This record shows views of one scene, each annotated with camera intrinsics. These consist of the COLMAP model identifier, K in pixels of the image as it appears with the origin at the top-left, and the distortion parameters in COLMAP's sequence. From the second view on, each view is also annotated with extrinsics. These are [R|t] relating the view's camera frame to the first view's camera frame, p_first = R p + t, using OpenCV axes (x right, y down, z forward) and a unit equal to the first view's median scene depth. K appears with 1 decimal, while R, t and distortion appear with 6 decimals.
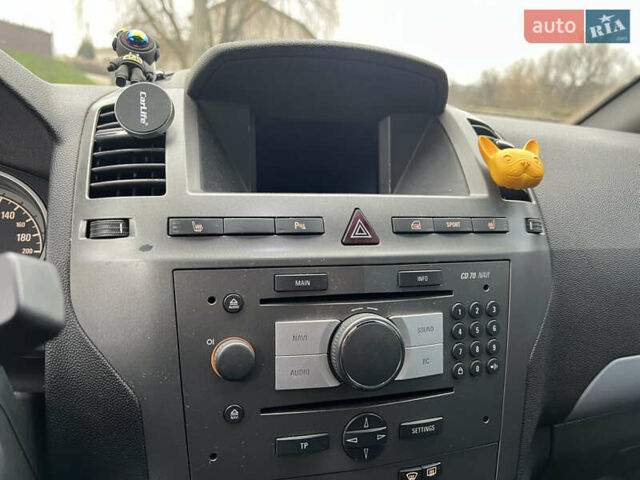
lens RADIAL K [[512.8, 0, 320.0], [0, 512.8, 240.0], [0, 0, 1]] dist [0.008288, 0.005728]
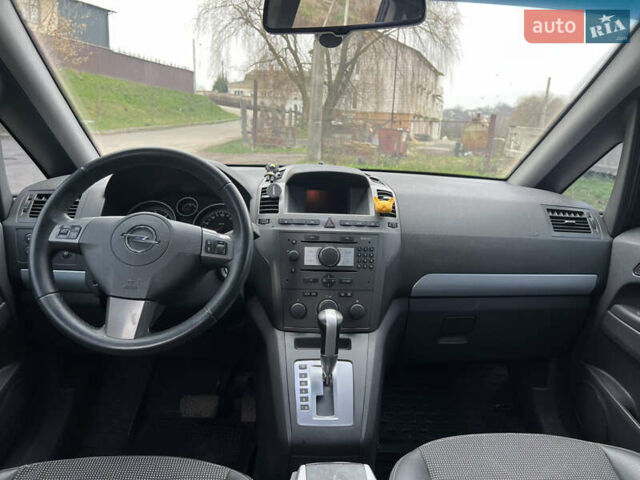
lens RADIAL K [[512.8, 0, 320.0], [0, 512.8, 240.0], [0, 0, 1]] dist [0.008288, 0.005728]
pose [[0.975630, 0.027362, -0.217709, 0.768679], [-0.036055, 0.998699, -0.036057, 0.217999], [0.216439, 0.043028, 0.975348, -2.430815]]
